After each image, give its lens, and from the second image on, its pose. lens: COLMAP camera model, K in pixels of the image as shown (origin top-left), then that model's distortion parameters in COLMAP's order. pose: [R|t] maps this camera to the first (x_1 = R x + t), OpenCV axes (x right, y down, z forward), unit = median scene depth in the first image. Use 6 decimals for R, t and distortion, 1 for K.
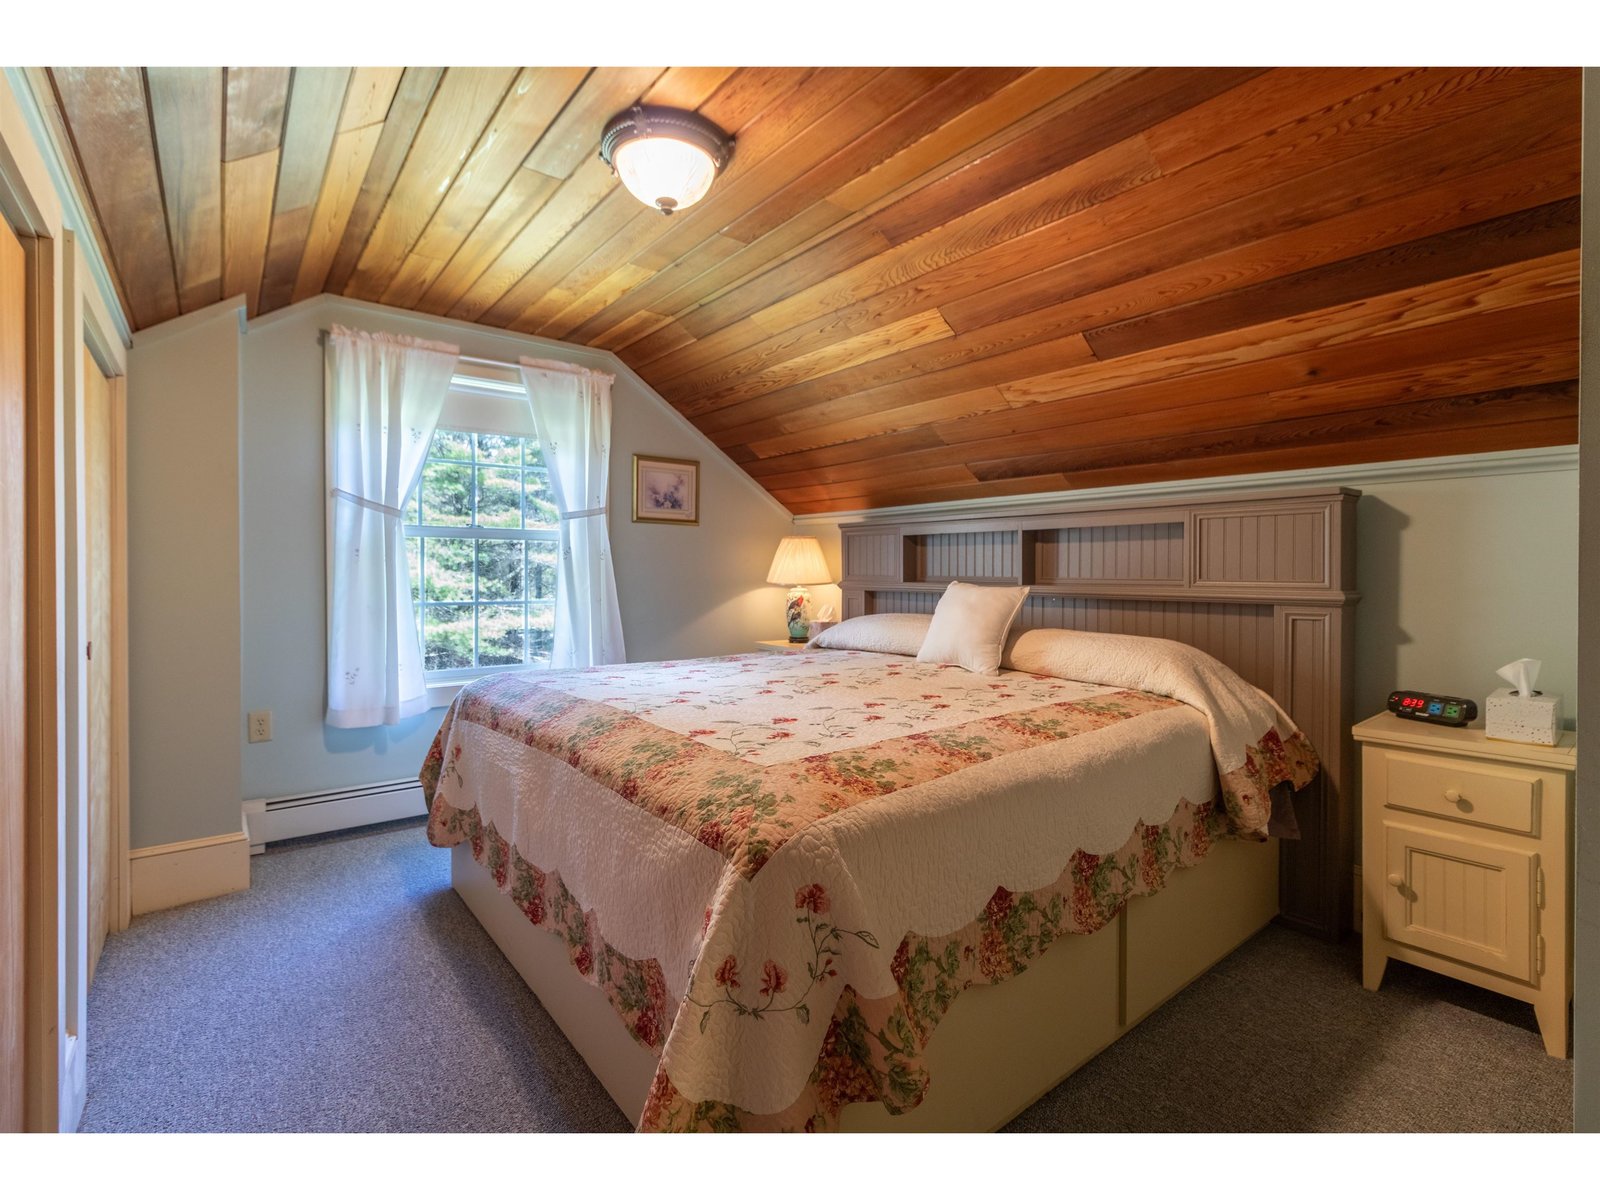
lens RADIAL K [[745.5, 0, 798.9], [0, 745.5, 584.3], [0, 0, 1]] dist [0.001043, 0.001311]
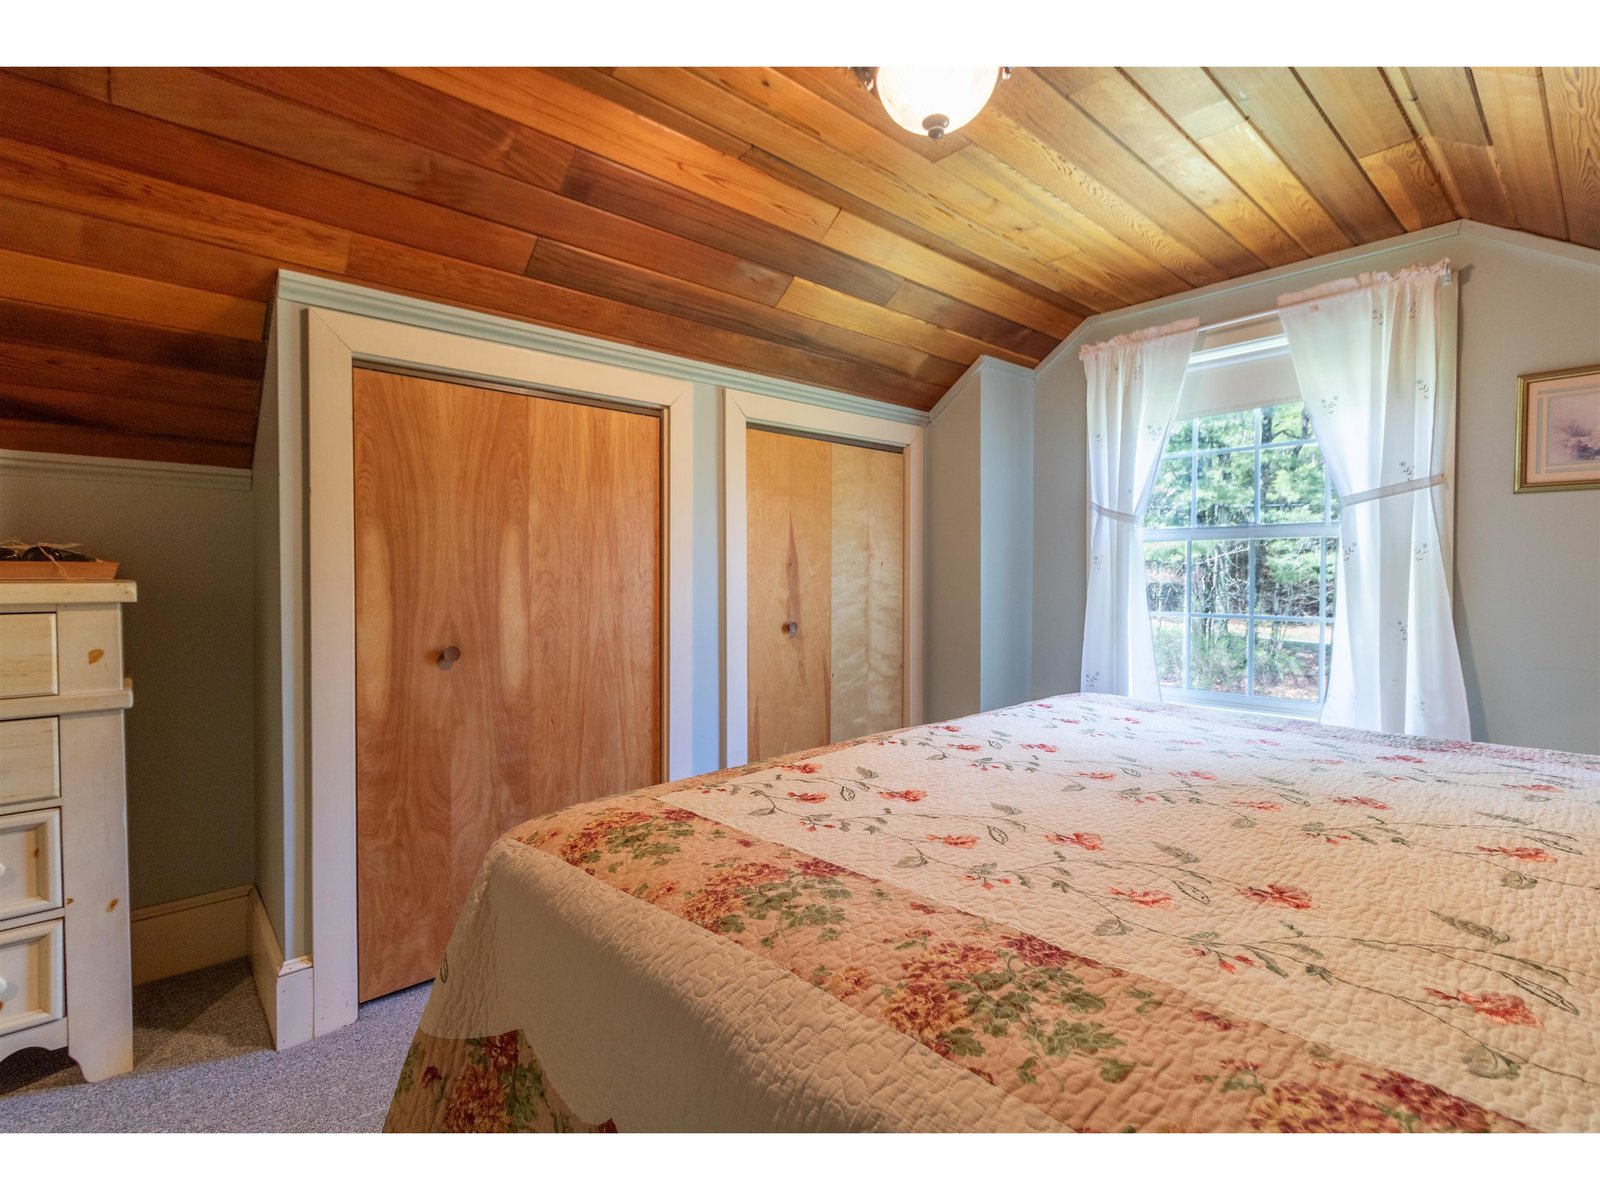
lens RADIAL K [[745.5, 0, 799.1], [0, 745.5, 598.0], [0, 0, 1]] dist [0.001043, 0.001311]
pose [[0.071683, 0.028303, -0.997026, 0.378876], [-0.012201, 0.999547, 0.027498, -0.013332], [0.997353, 0.010194, 0.071996, 0.479091]]
